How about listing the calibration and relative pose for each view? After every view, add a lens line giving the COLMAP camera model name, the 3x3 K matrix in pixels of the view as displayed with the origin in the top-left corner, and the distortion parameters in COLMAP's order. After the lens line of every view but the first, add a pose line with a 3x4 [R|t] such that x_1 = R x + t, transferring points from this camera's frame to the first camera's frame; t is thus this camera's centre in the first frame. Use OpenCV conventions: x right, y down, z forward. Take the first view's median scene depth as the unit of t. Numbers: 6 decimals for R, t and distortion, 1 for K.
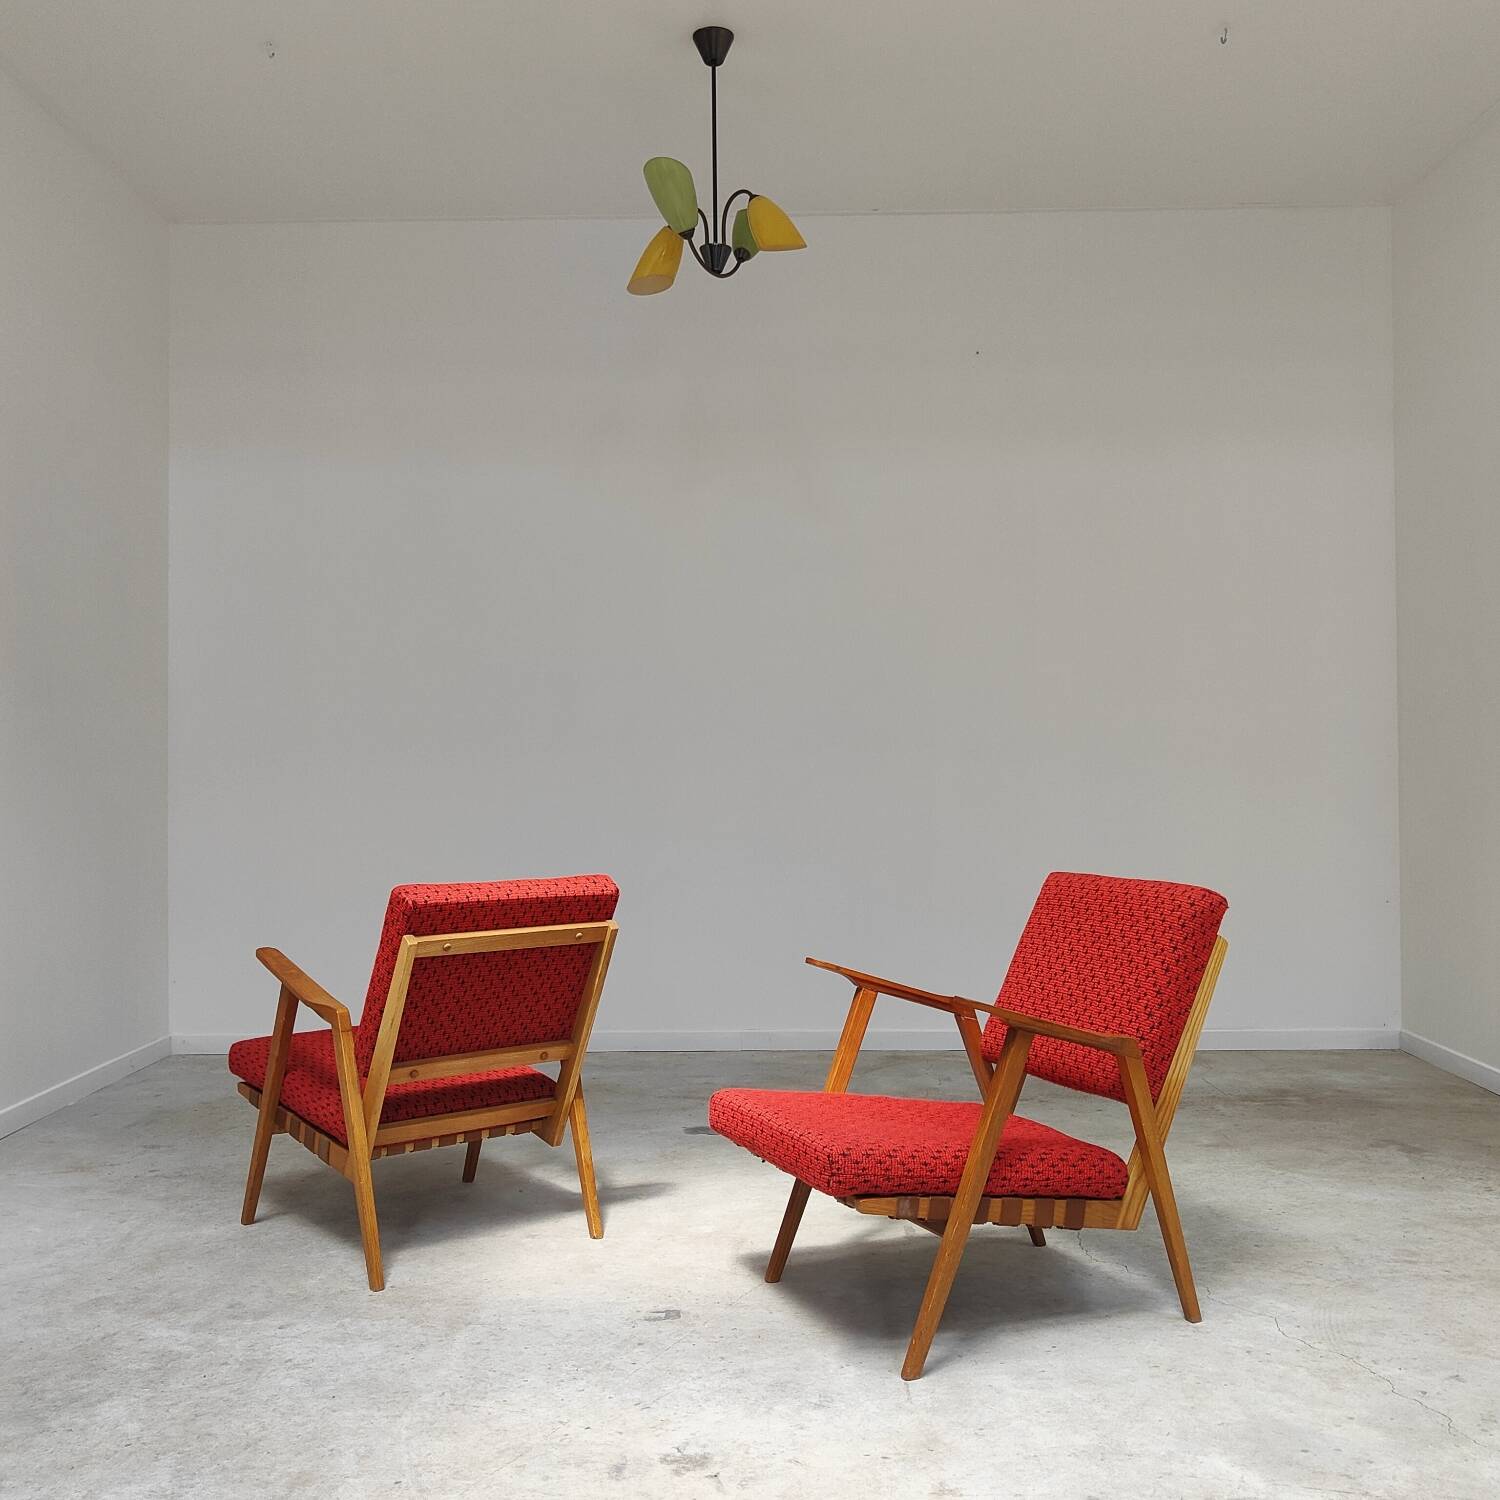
lens RADIAL K [[1567.7, 0, 750.0], [0, 1567.7, 750.0], [0, 0, 1]] dist [0.018623, -0.026398]
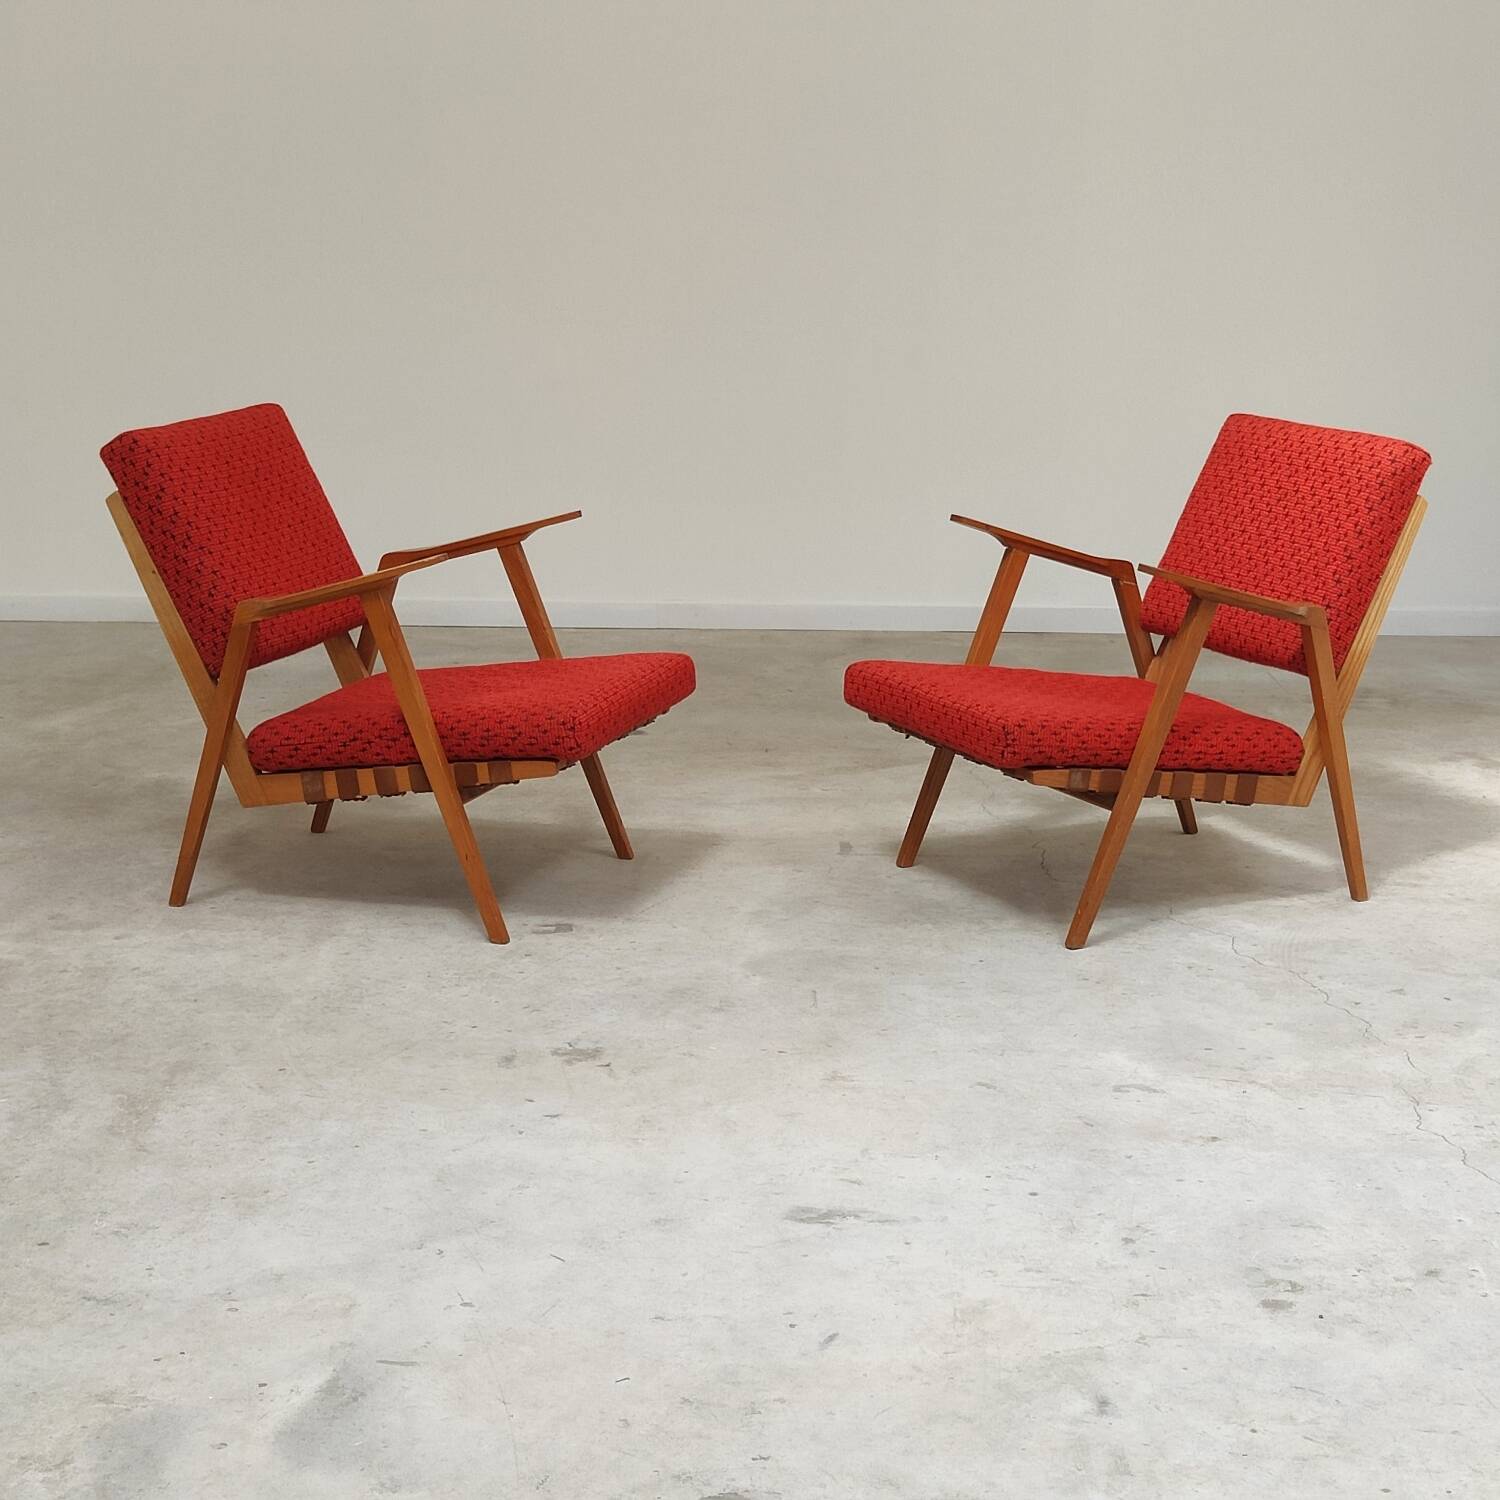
lens RADIAL K [[2692.9, 0, 803.0], [0, 2692.9, 806.2], [0, 0, 1]] dist [0.082012, 0.154546]
pose [[0.997288, -0.000648, 0.073592, -0.176024], [-0.018294, 0.966392, 0.256421, -0.105465], [-0.071285, -0.257071, 0.963760, -0.542501]]
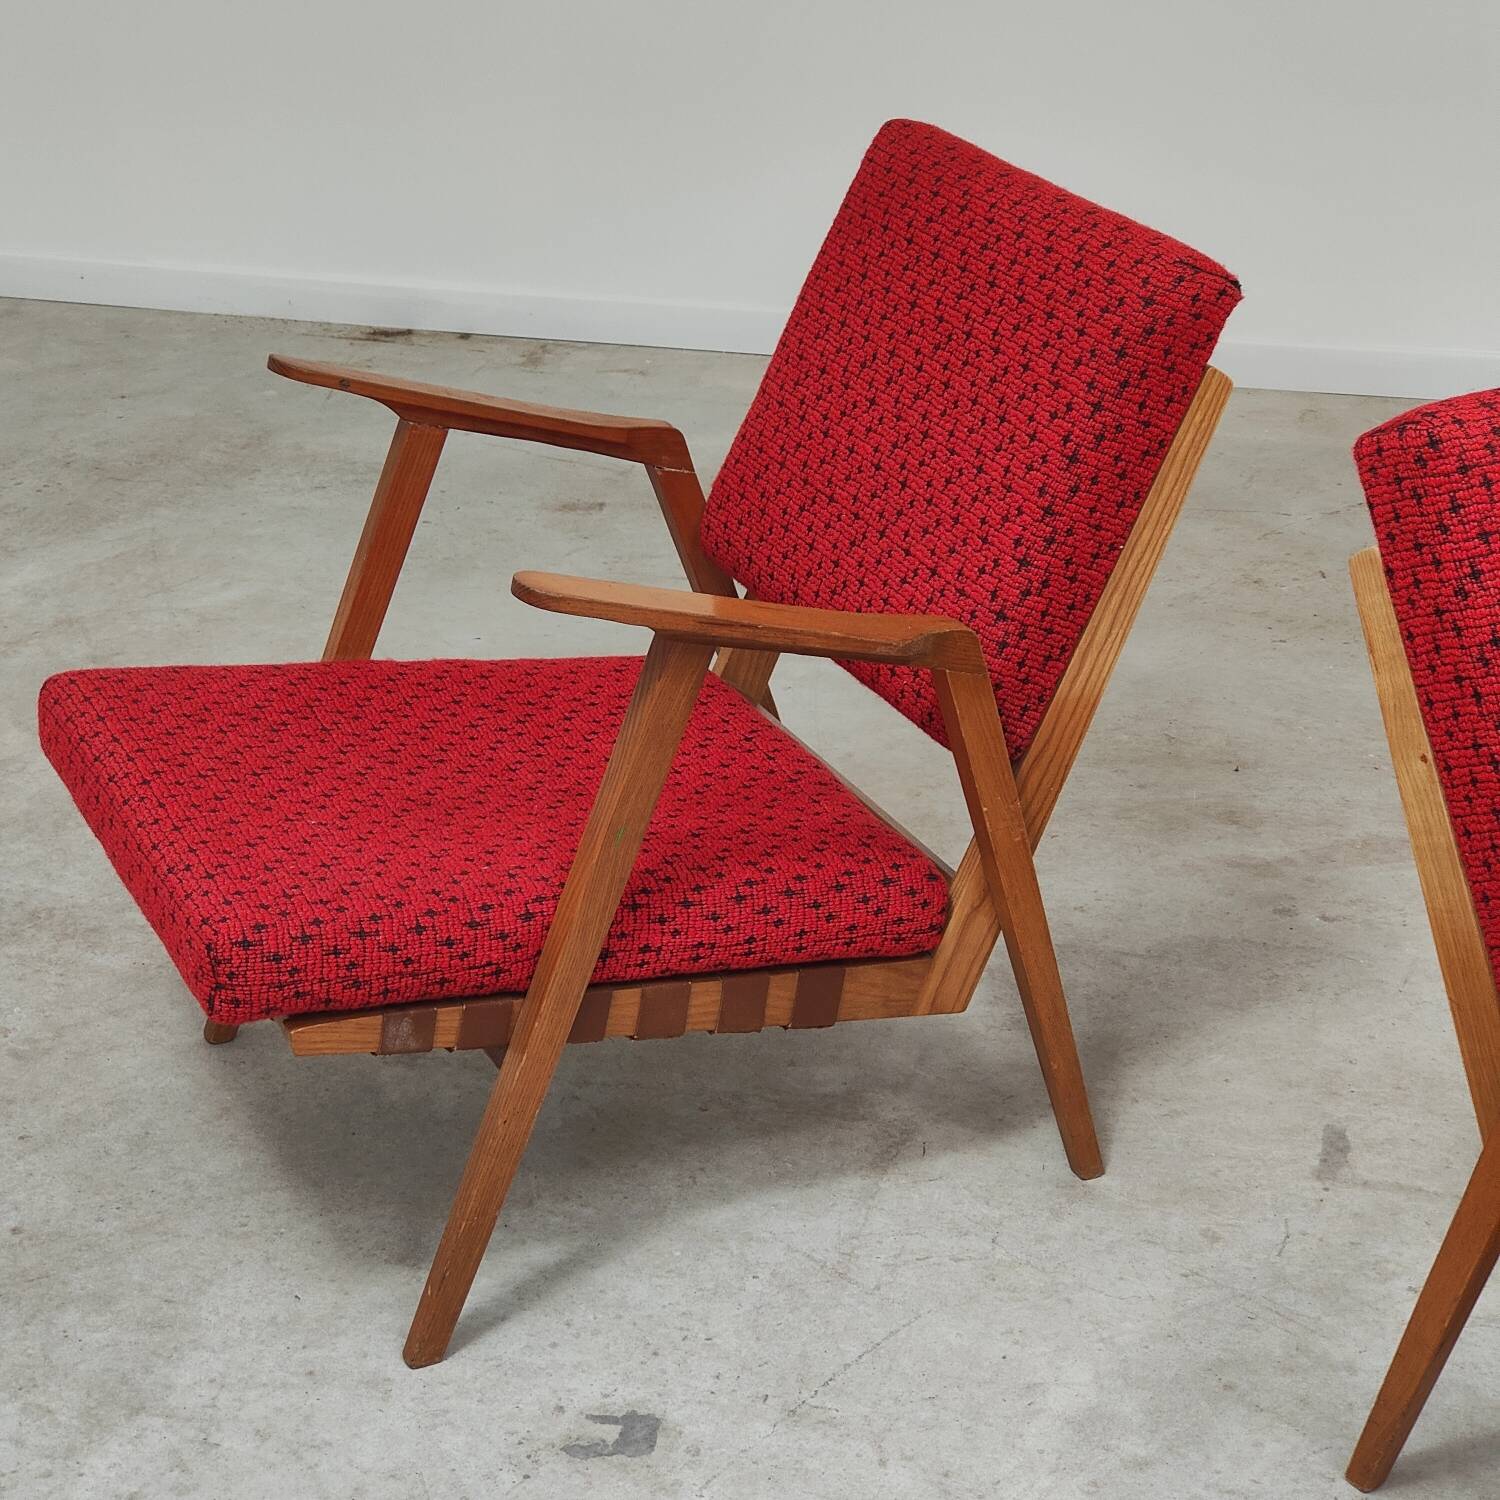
lens RADIAL K [[3148.6, 0, 754.1], [0, 3148.6, 767.7], [0, 0, 1]] dist [-0.117382, 3.423772]
pose [[0.999568, 0.004566, 0.029024, 0.158201], [-0.016465, 0.905208, 0.424650, -0.142409], [-0.024334, -0.424944, 0.904892, 0.208345]]
